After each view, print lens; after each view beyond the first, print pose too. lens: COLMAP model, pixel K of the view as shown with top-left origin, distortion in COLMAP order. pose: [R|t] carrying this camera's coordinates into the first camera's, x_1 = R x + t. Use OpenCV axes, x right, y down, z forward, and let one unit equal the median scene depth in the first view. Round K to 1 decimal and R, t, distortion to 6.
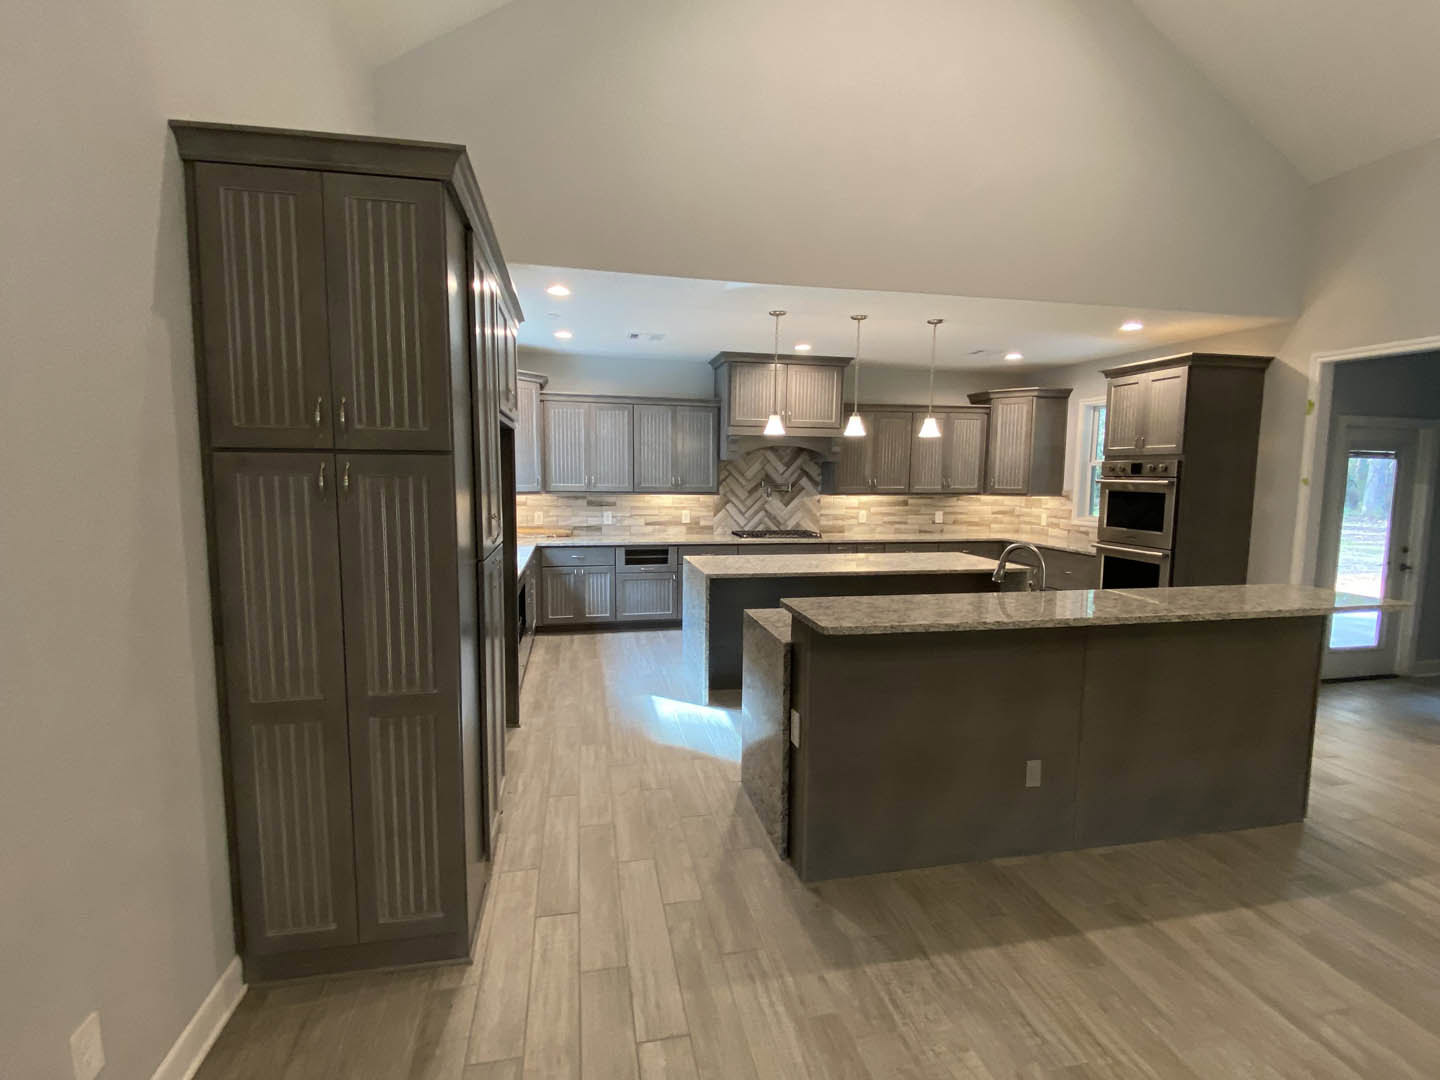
lens RADIAL K [[676.9, 0, 720.0], [0, 676.9, 540.0], [0, 0, 1]] dist [-0.000503, -0.000053]
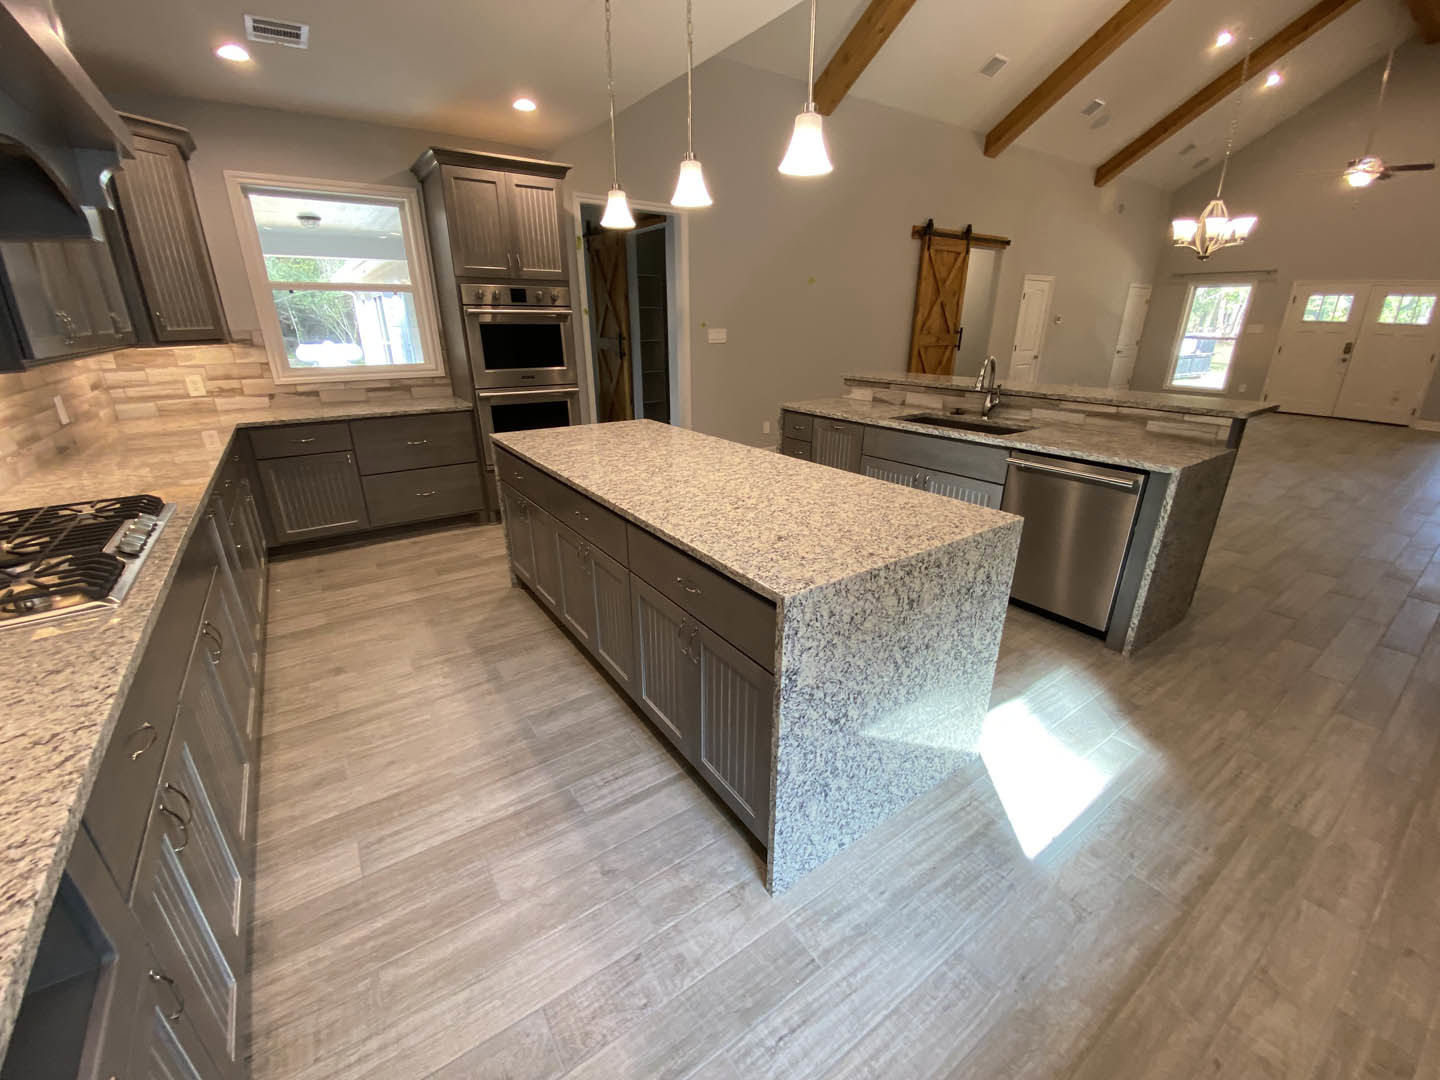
lens RADIAL K [[582.8, 0, 720.0], [0, 582.8, 540.0], [0, 0, 1]] dist [0.001679, -0.012467]
pose [[-0.392566, -0.335965, 0.856166, -0.217019], [0.085297, 0.913583, 0.397605, -0.088960], [-0.915760, 0.229114, -0.329985, 1.019032]]
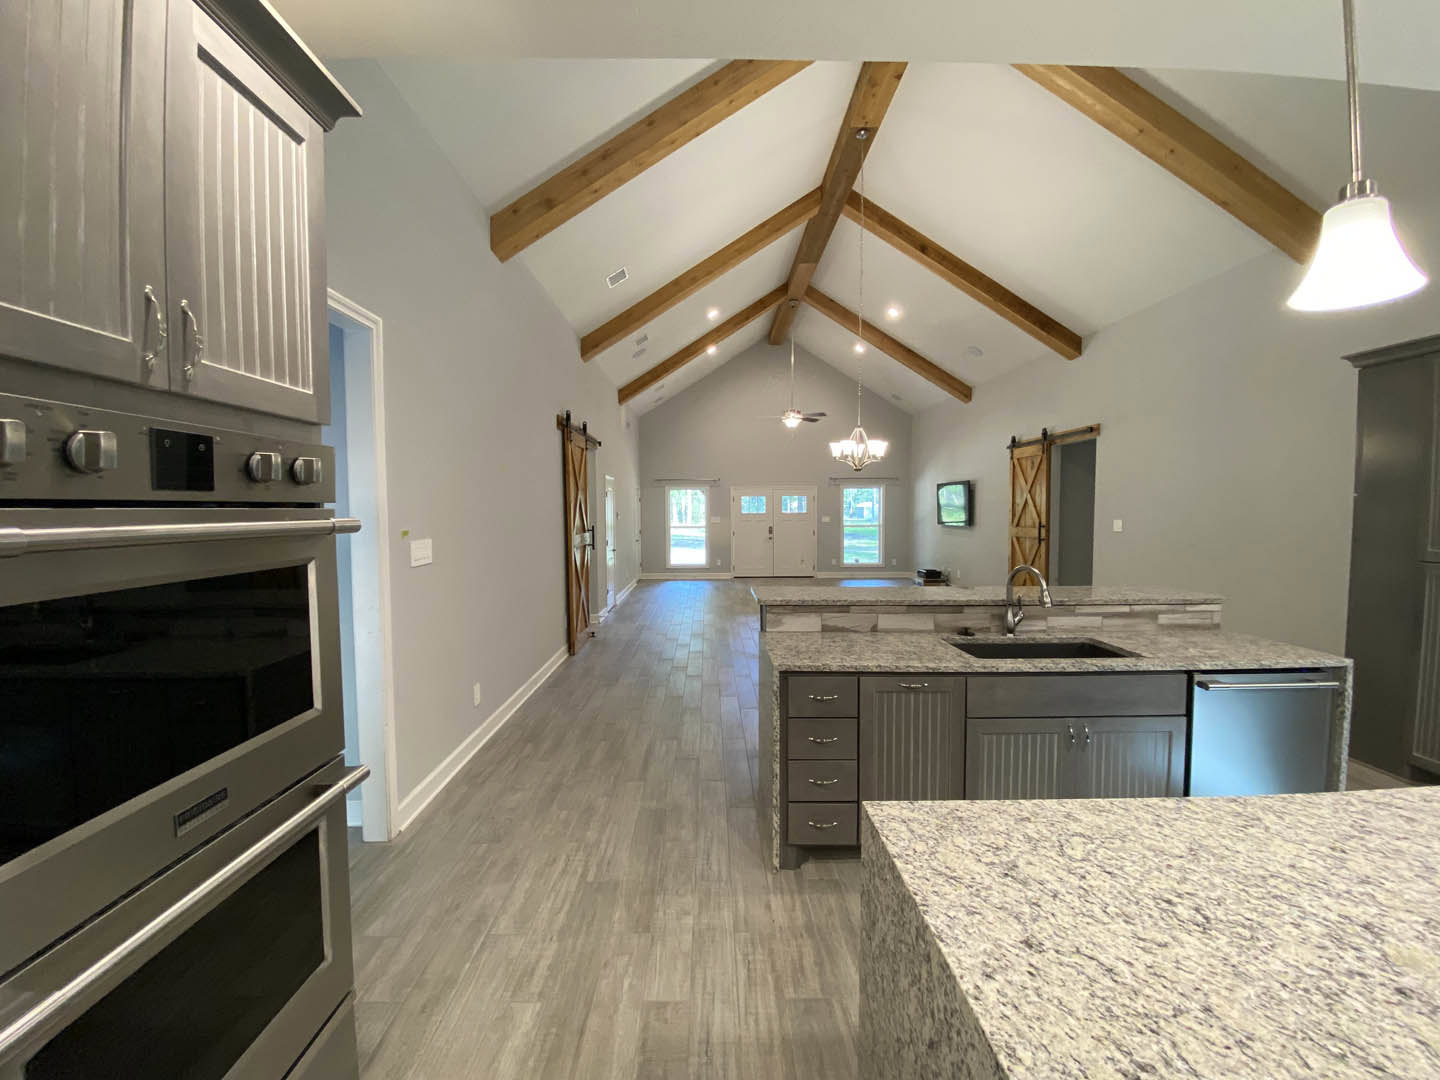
lens RADIAL K [[582.8, 0, 720.0], [0, 582.8, 540.0], [0, 0, 1]] dist [0.001679, -0.012467]
pose [[-0.975692, -0.023289, 0.217905, 0.381321], [0.009001, 0.989239, 0.146029, -0.100676], [-0.218961, 0.144441, -0.964983, 1.079874]]
